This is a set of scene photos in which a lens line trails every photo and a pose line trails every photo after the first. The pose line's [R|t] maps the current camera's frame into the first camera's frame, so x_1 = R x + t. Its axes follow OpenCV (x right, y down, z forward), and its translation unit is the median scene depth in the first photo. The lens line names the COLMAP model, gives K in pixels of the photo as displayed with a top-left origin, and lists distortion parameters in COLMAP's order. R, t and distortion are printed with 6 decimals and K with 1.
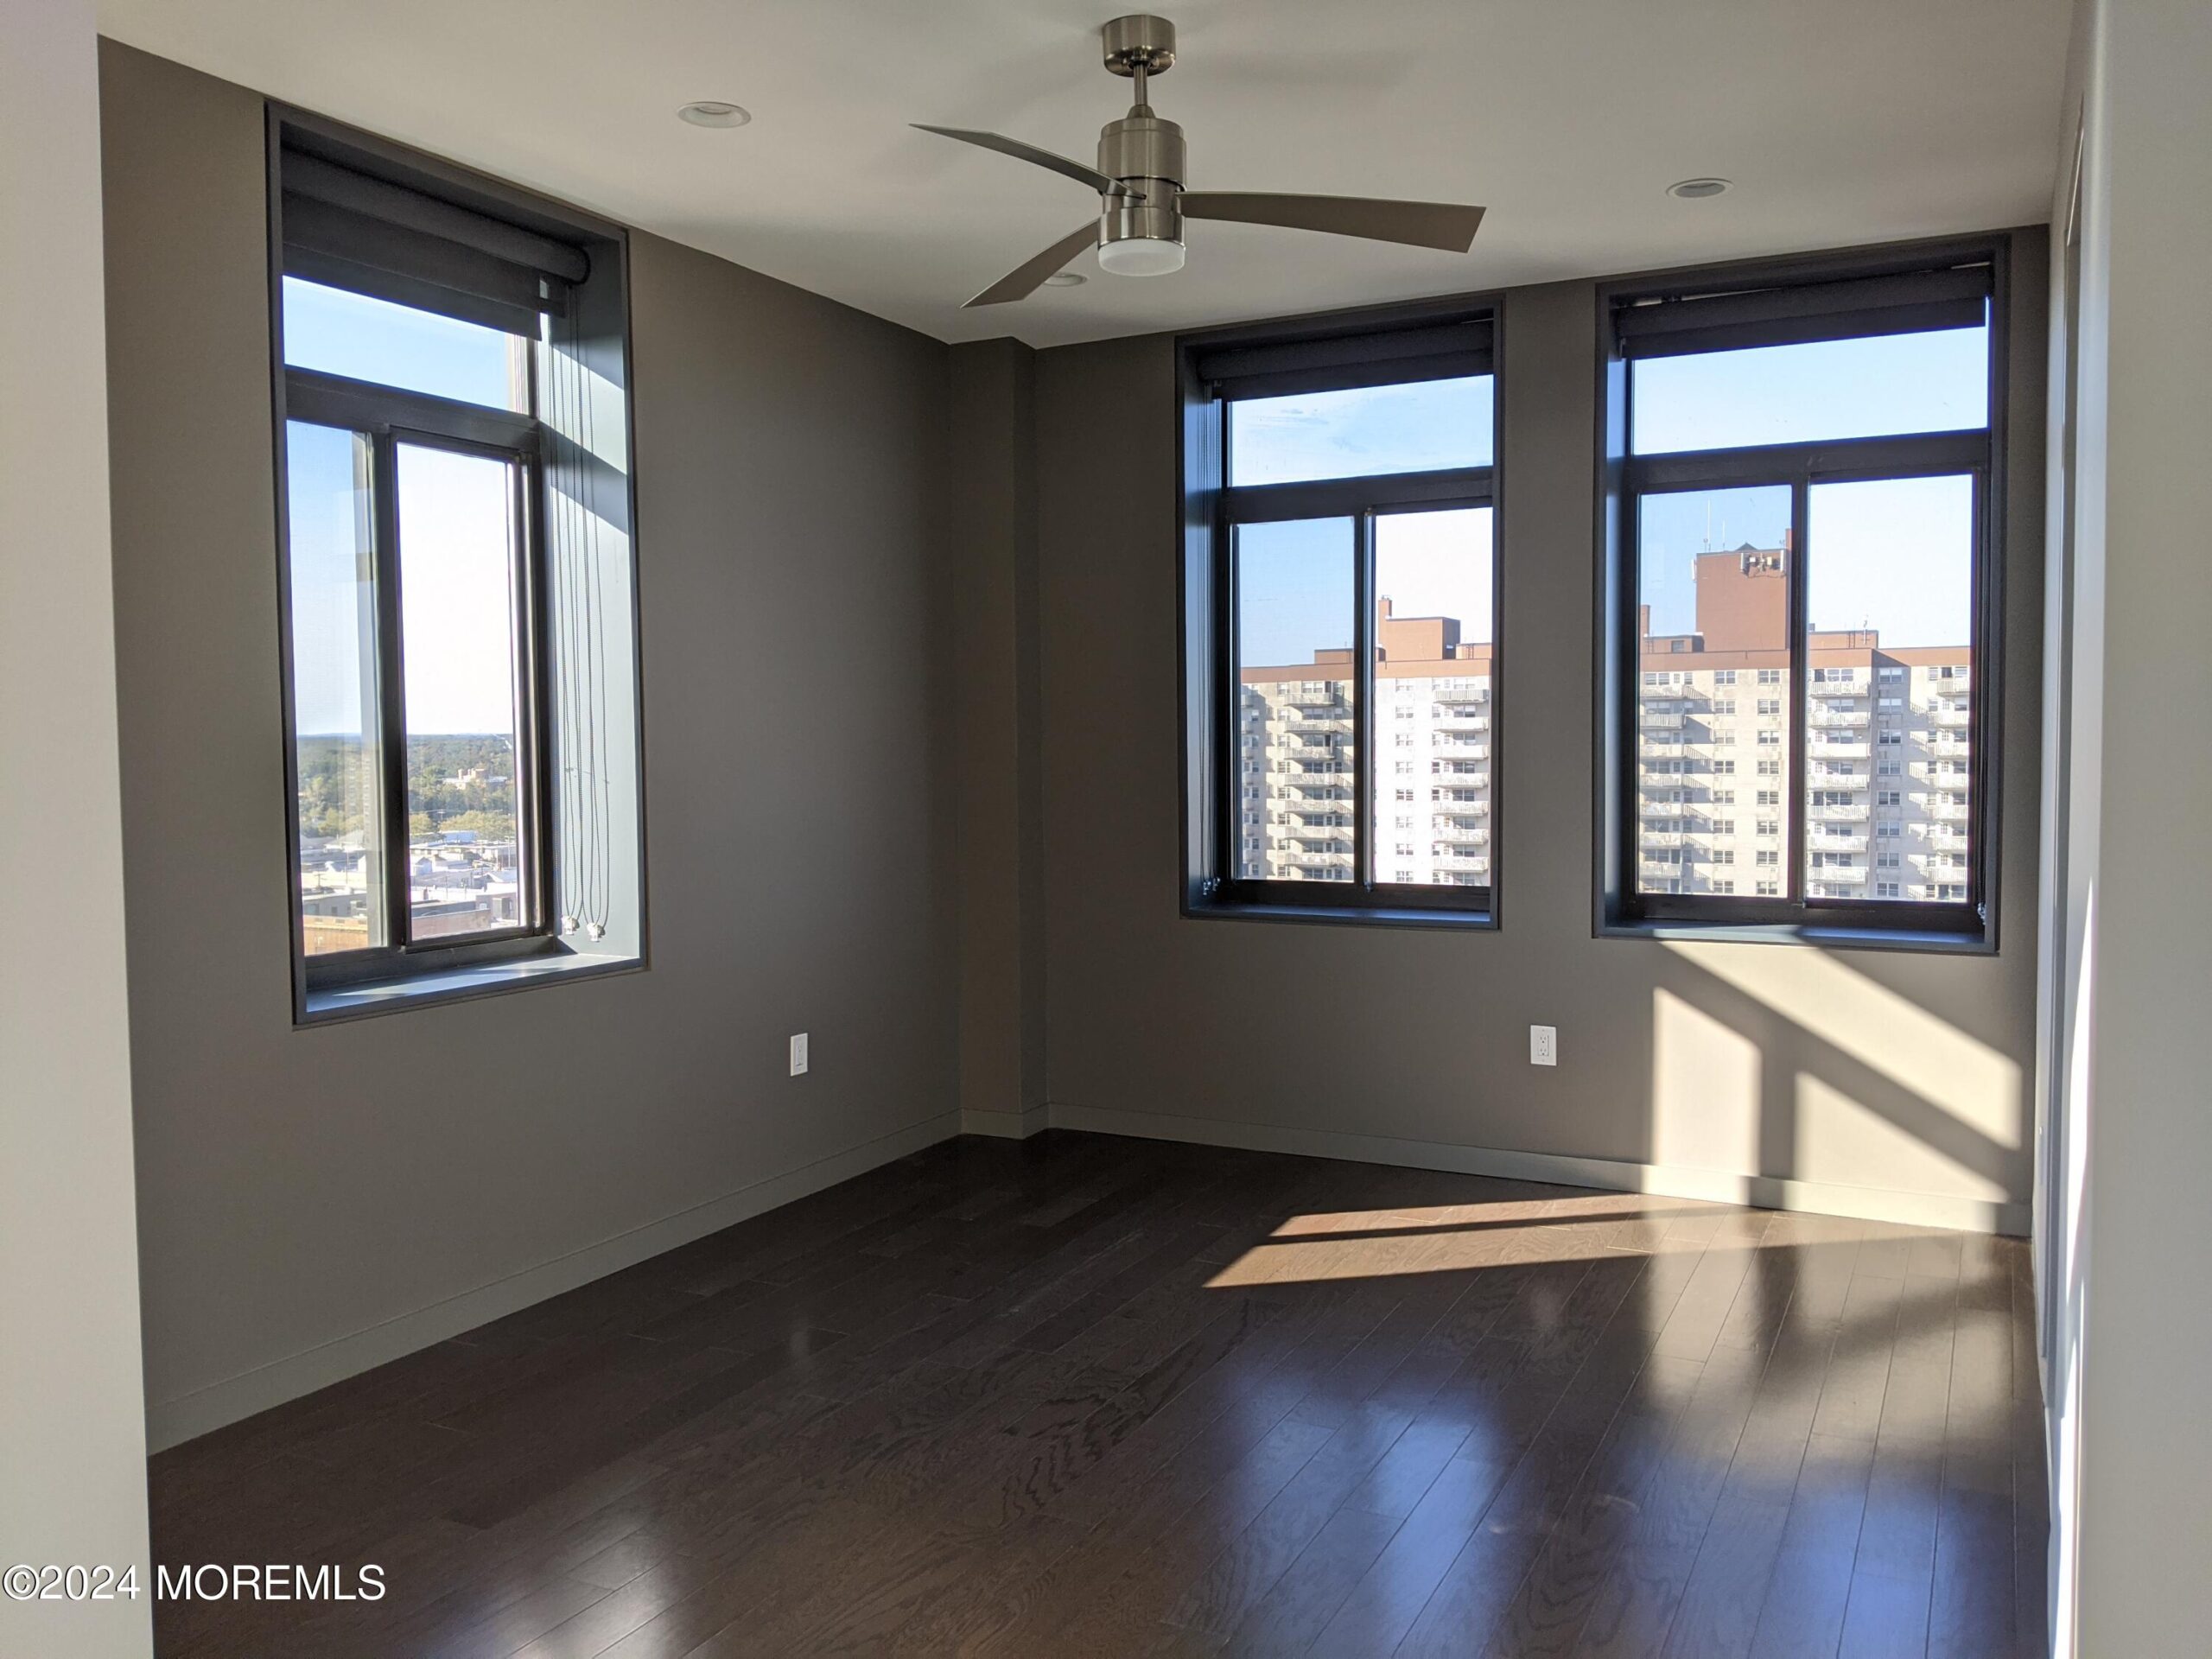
lens RADIAL K [[1745.4, 0, 1110.5], [0, 1745.4, 844.0], [0, 0, 1]] dist [0.063323, -0.106098]
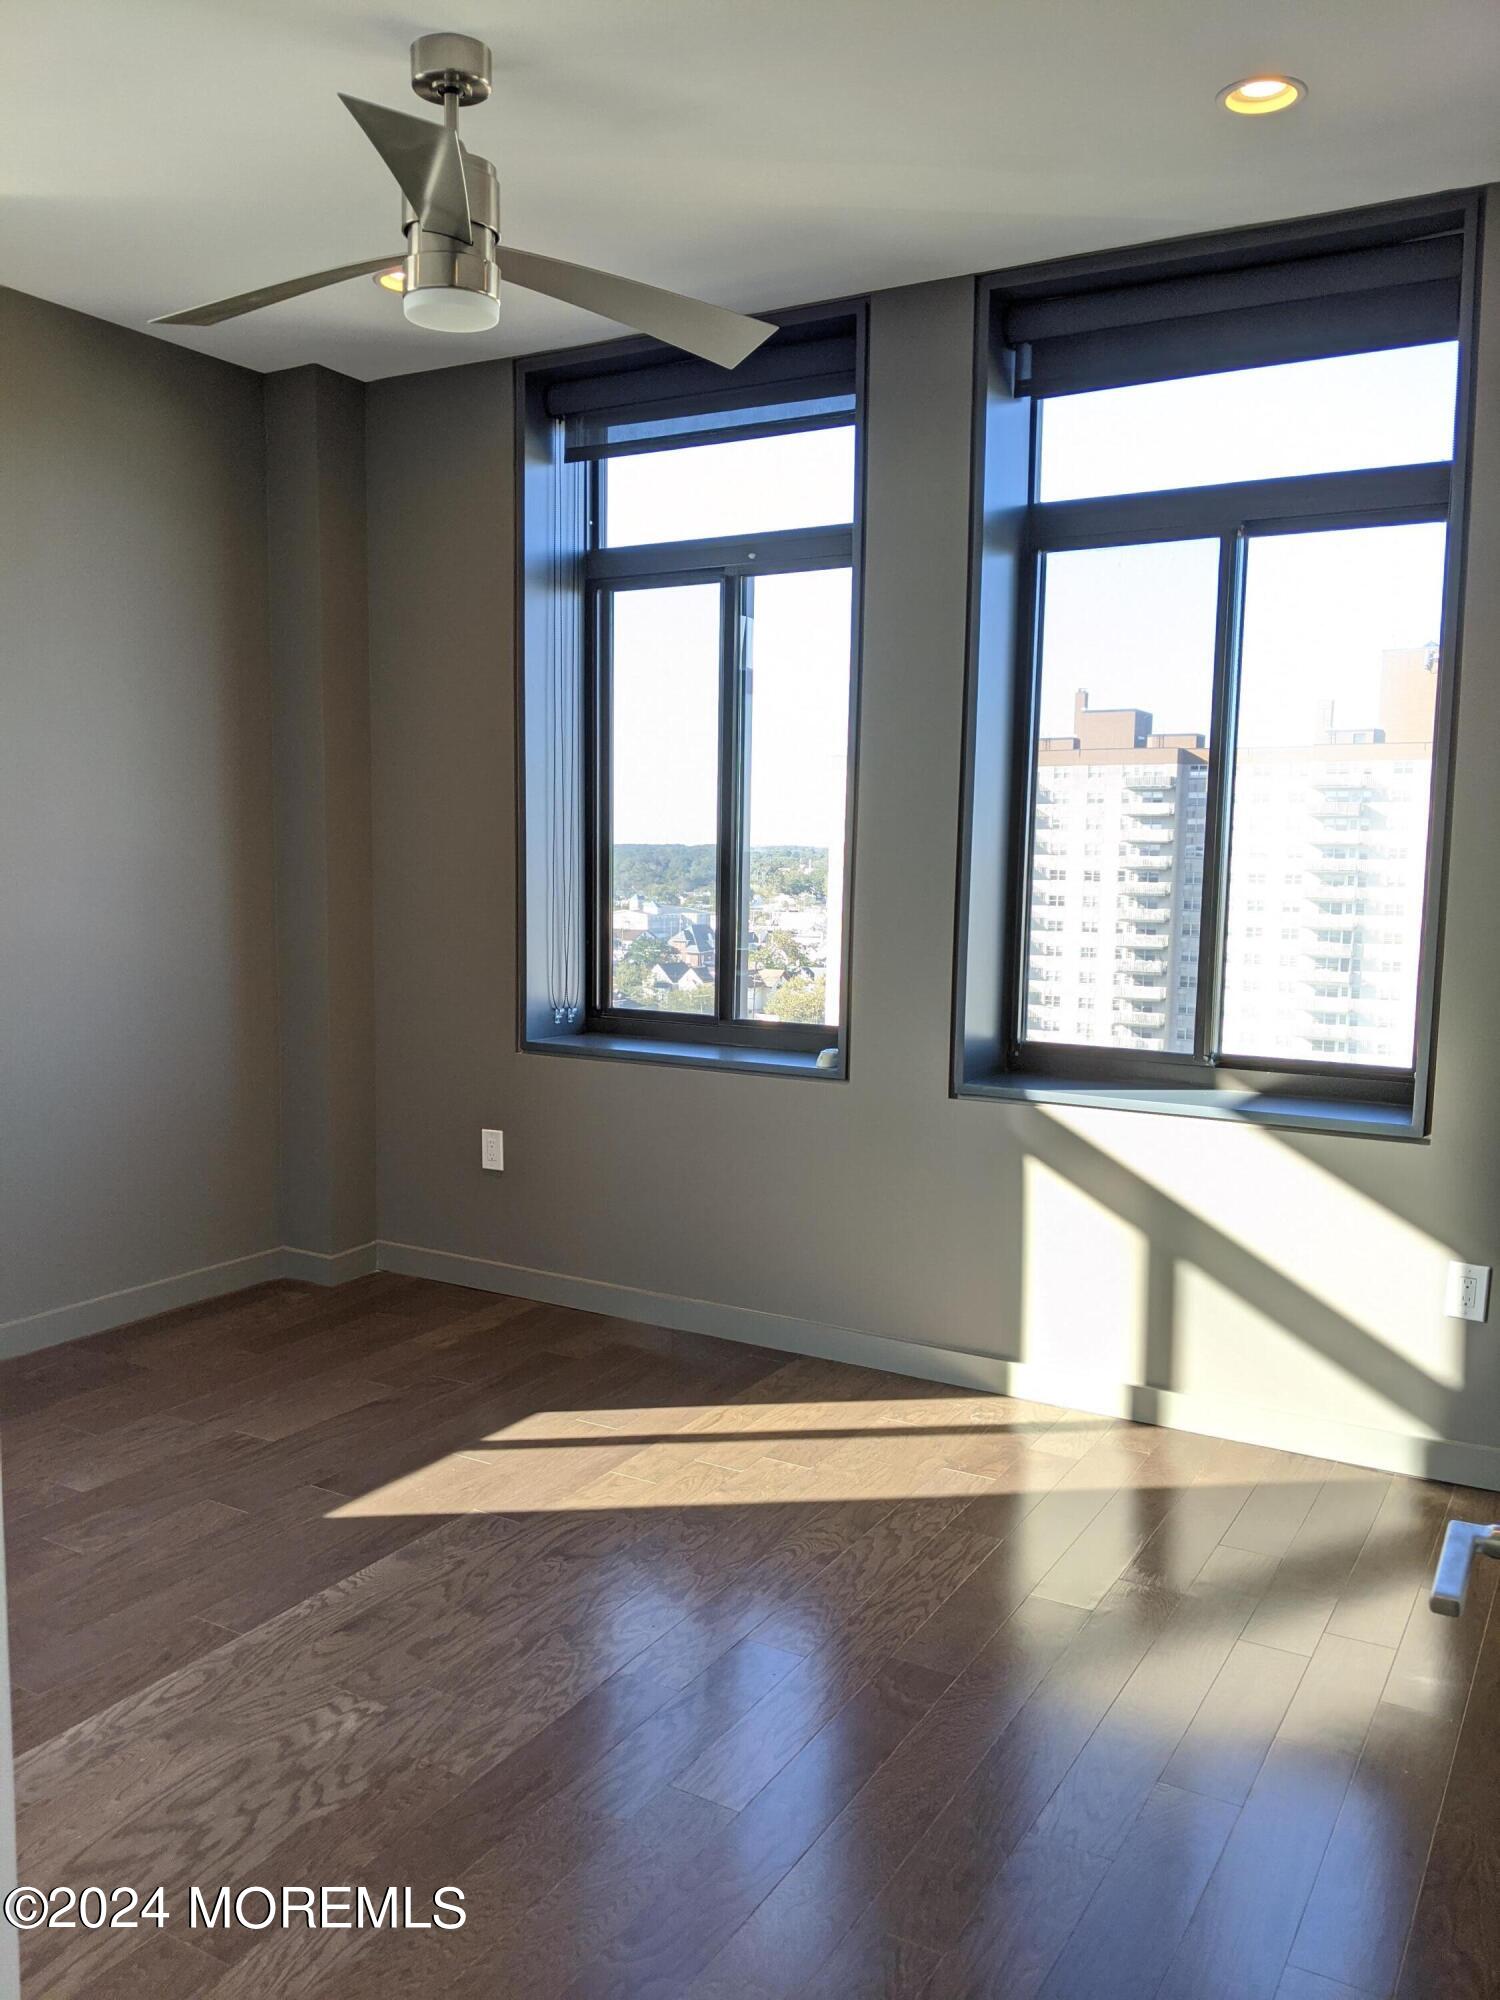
lens RADIAL K [[1578.1, 0, 740.0], [0, 1578.1, 1003.4], [0, 0, 1]] dist [0.063323, -0.106098]
pose [[0.997961, 0.018889, -0.060965, 0.194392], [-0.015417, 0.998259, 0.056933, -0.027799], [0.061934, -0.055877, 0.996515, 0.226064]]
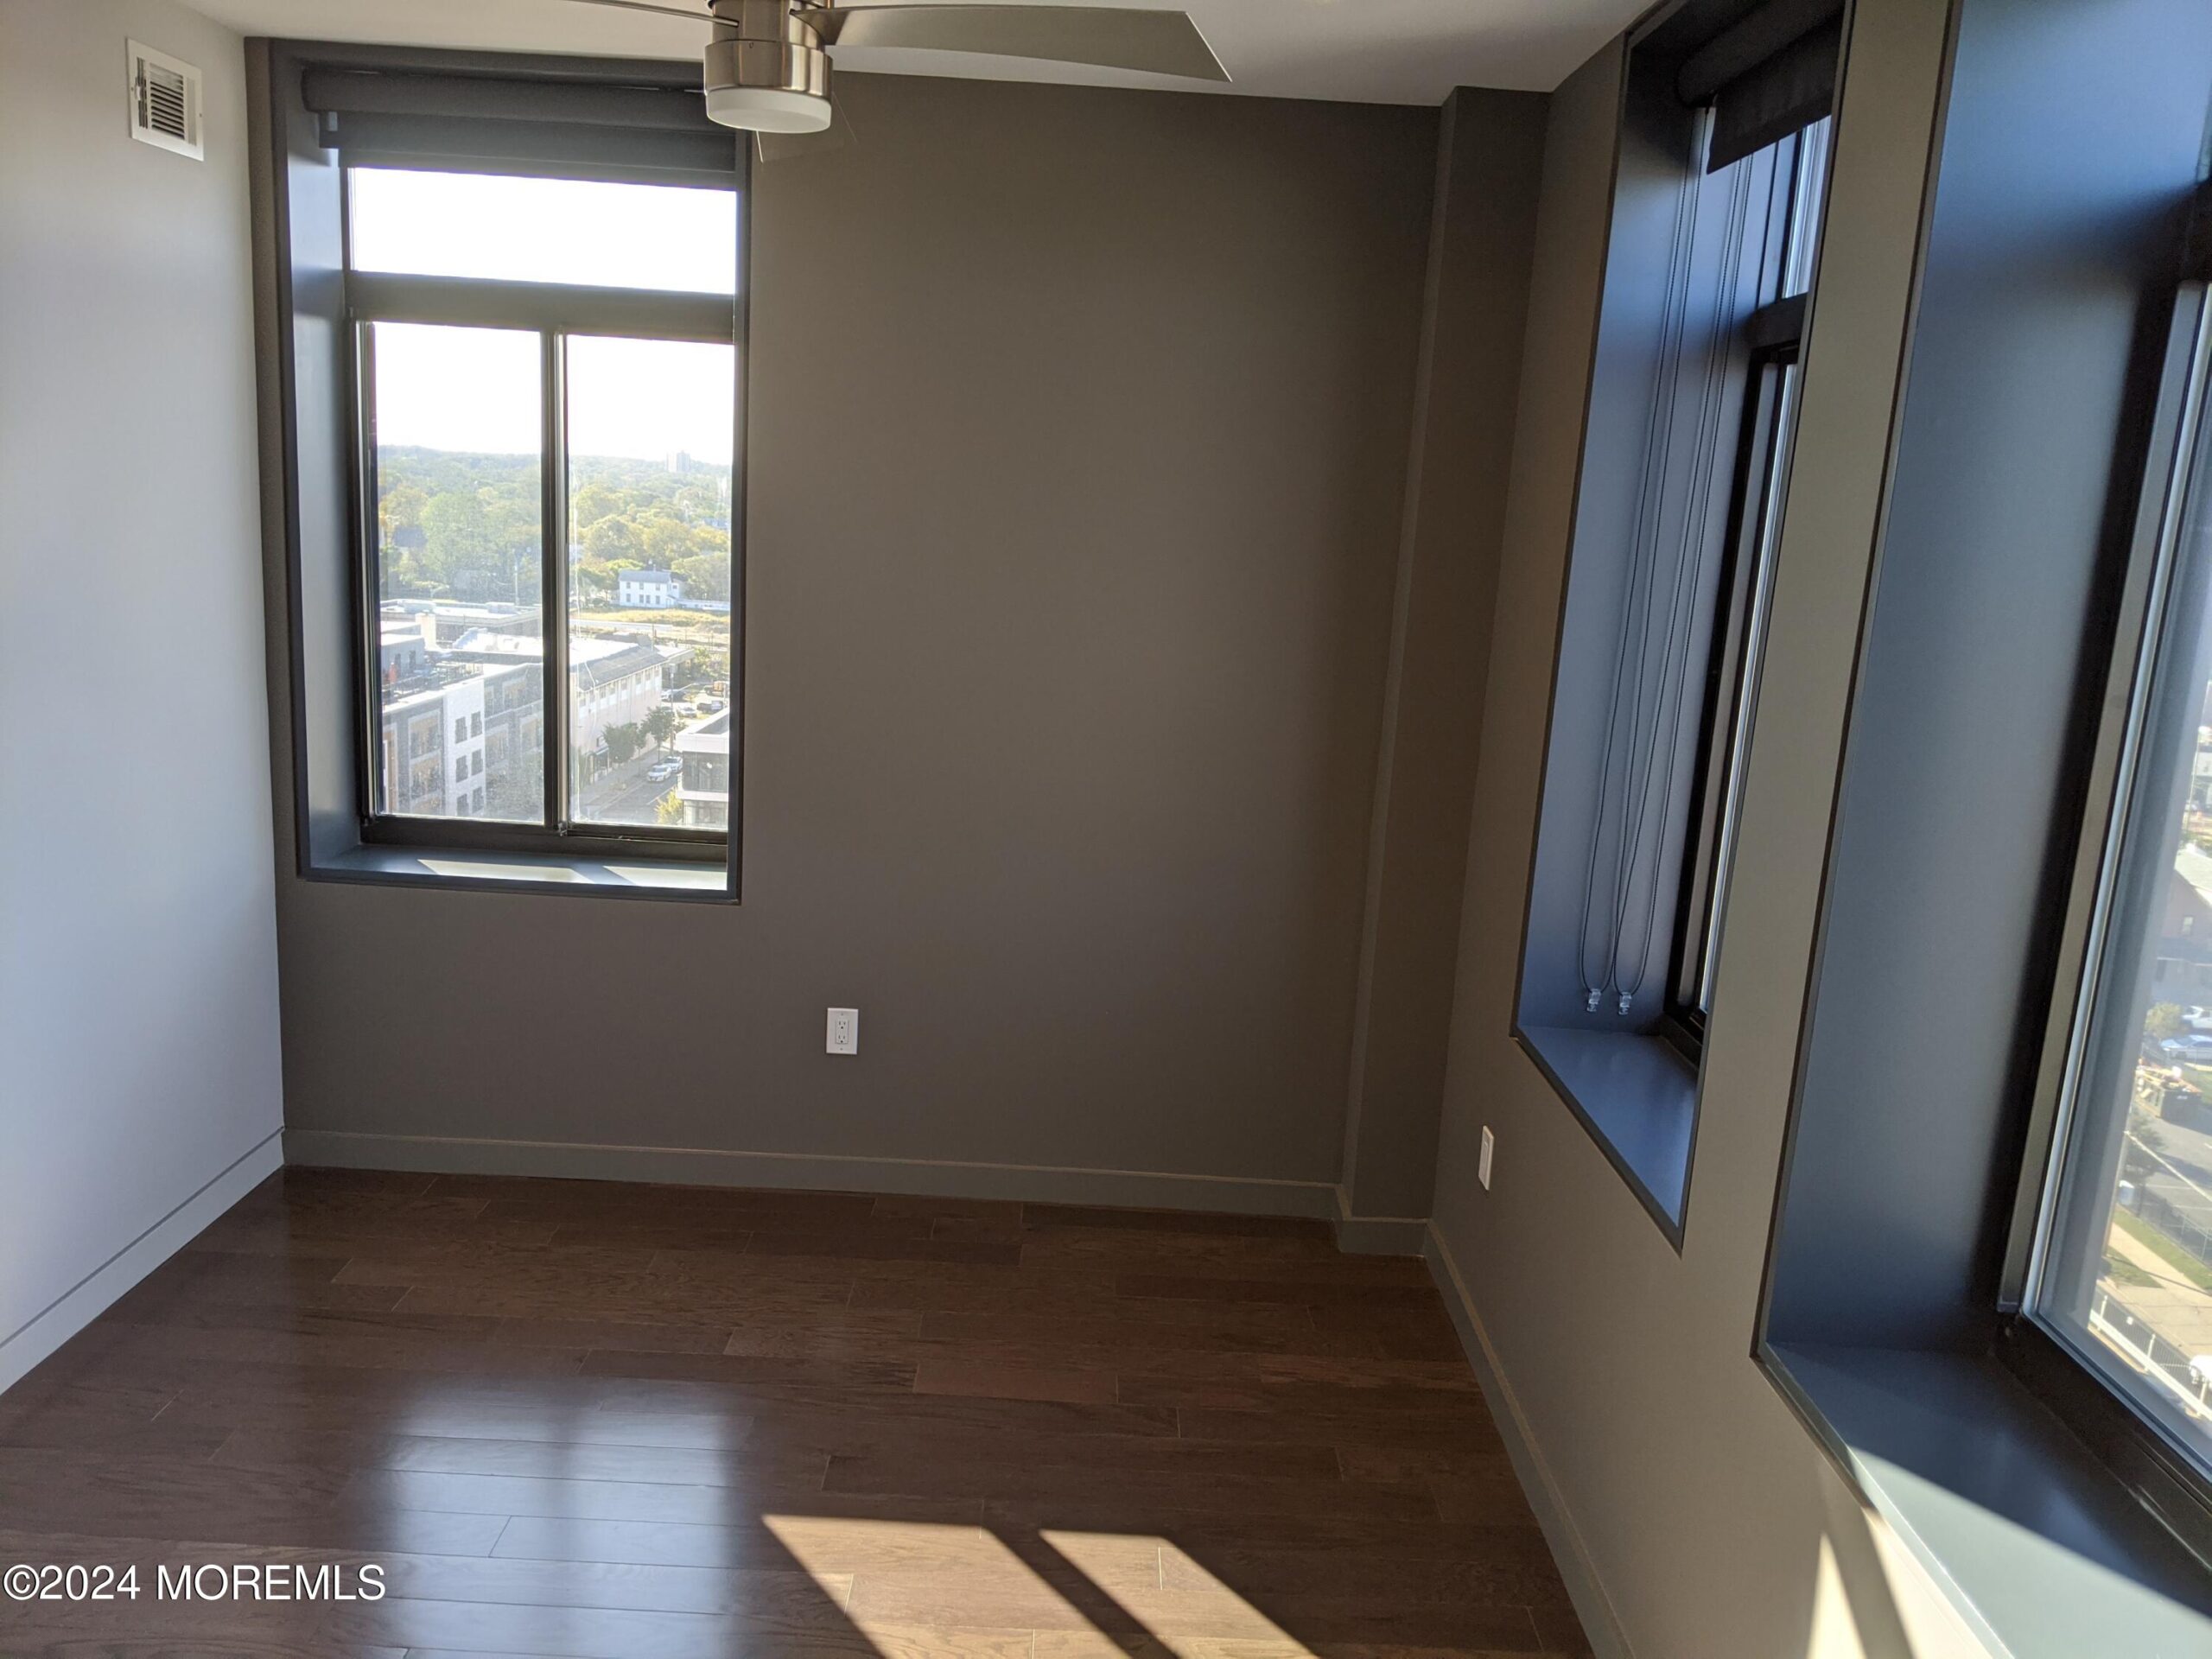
lens RADIAL K [[1745.4, 0, 1110.8], [0, 1745.4, 840.2], [0, 0, 1]] dist [0.063323, -0.106098]
pose [[0.440128, 0.196337, -0.876207, 0.494153], [-0.091870, 0.980528, 0.173565, -0.117597], [0.893223, 0.004106, 0.449595, 0.587822]]
